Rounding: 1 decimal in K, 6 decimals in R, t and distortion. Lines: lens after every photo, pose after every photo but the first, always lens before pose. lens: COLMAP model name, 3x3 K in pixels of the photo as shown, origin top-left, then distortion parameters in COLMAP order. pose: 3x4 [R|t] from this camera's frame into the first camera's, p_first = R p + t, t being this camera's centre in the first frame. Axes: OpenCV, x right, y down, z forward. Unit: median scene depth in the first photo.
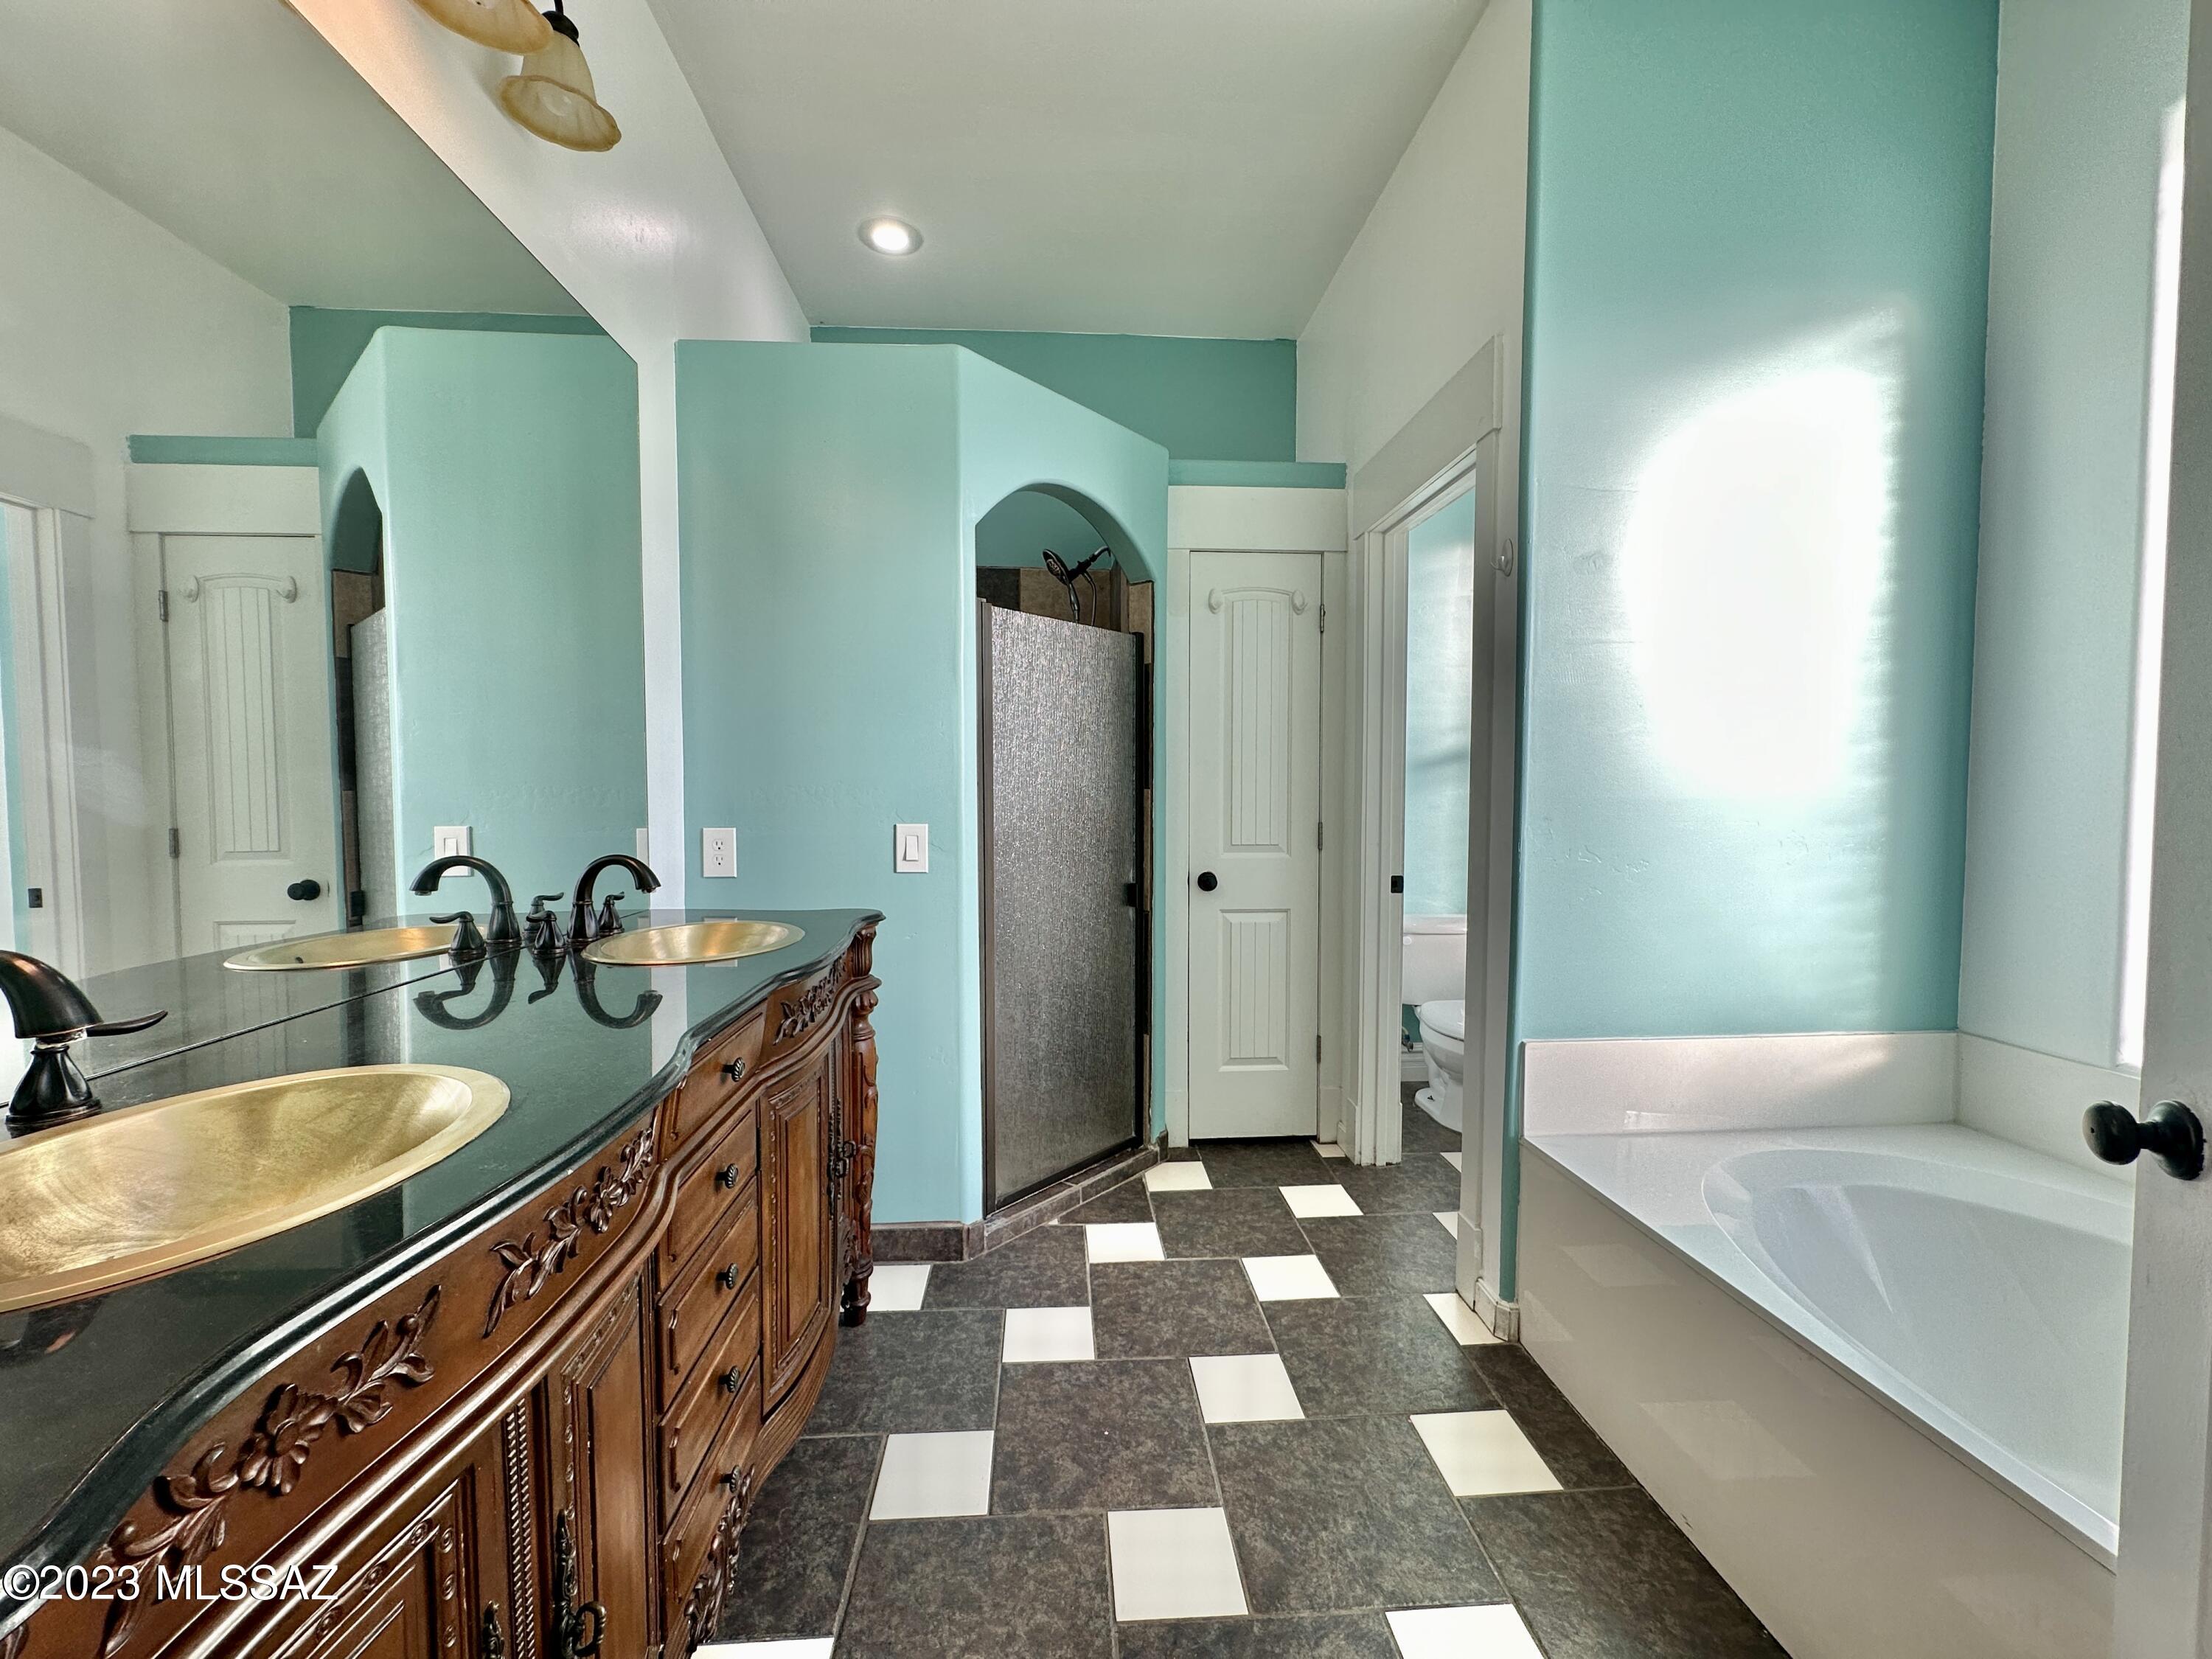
lens RADIAL K [[884.7, 0, 1105.8], [0, 884.7, 830.5], [0, 0, 1]] dist [-0.001368, 0.000306]
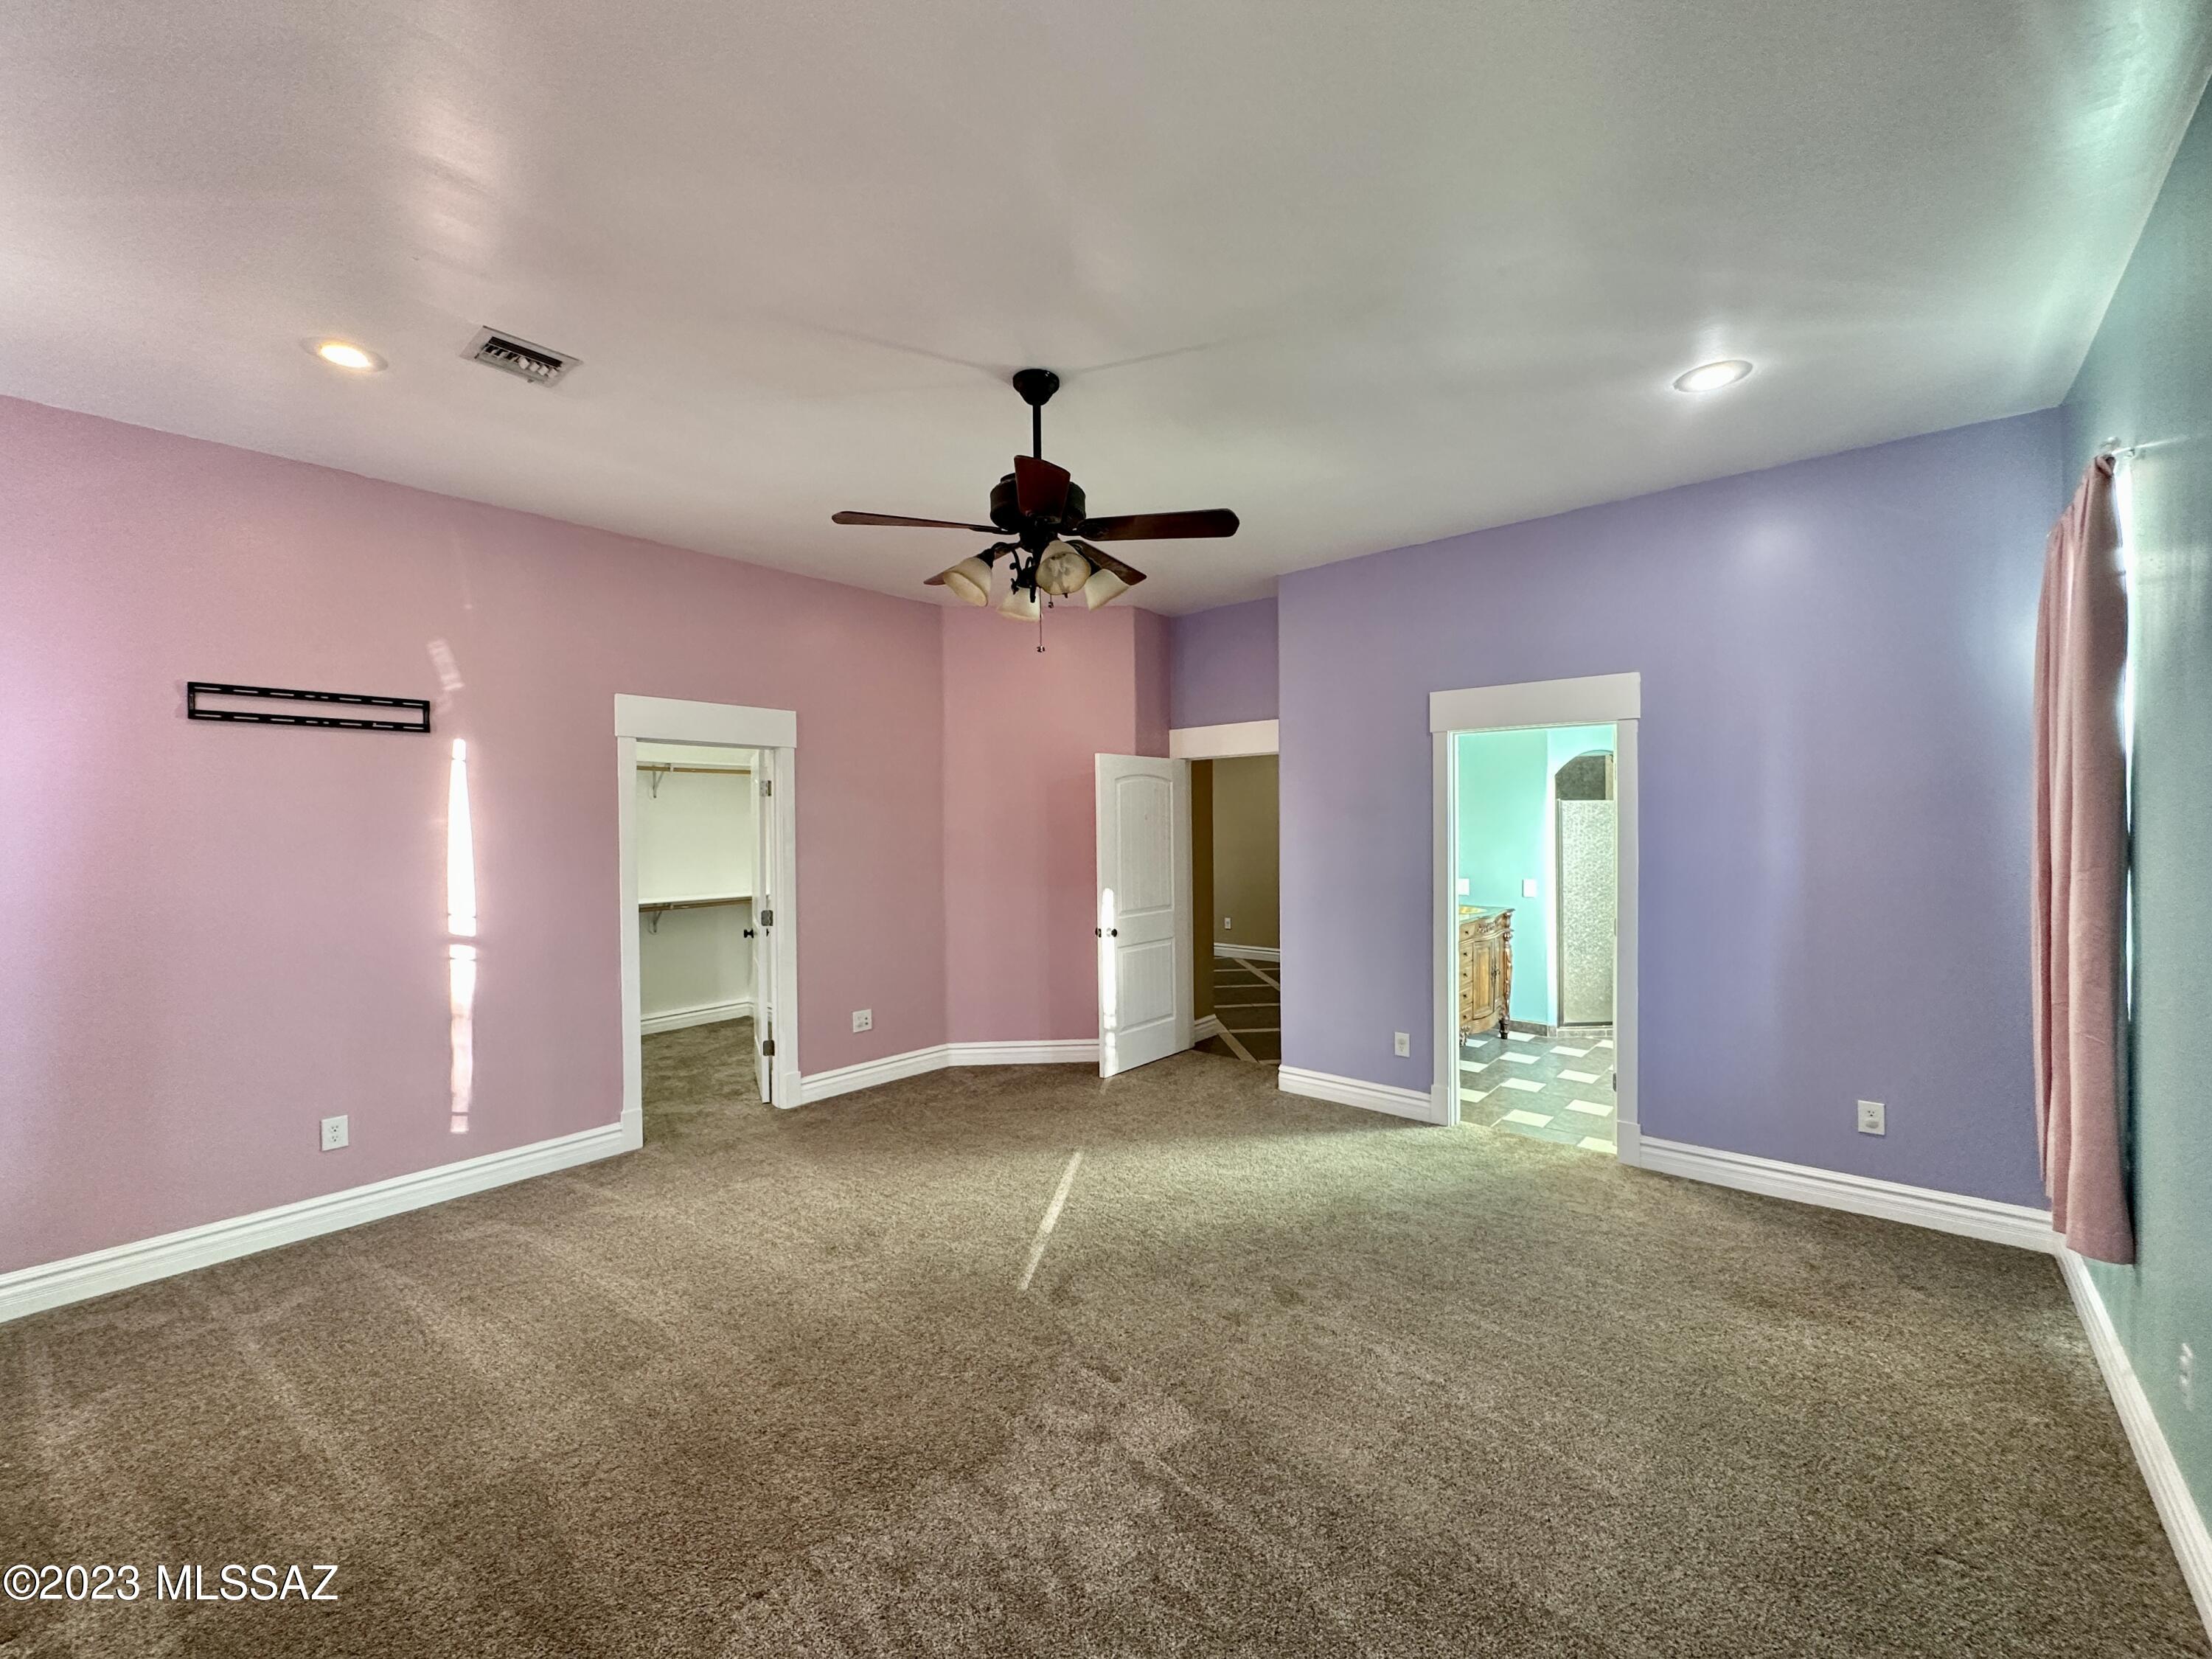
lens RADIAL K [[884.7, 0, 1105.4], [0, 884.7, 829.4], [0, 0, 1]] dist [-0.001368, 0.000306]
pose [[0.713193, -0.001333, -0.700967, 0.821206], [-0.018286, 0.999622, -0.020507, -0.088499], [0.700730, 0.027443, 0.712899, -2.037260]]
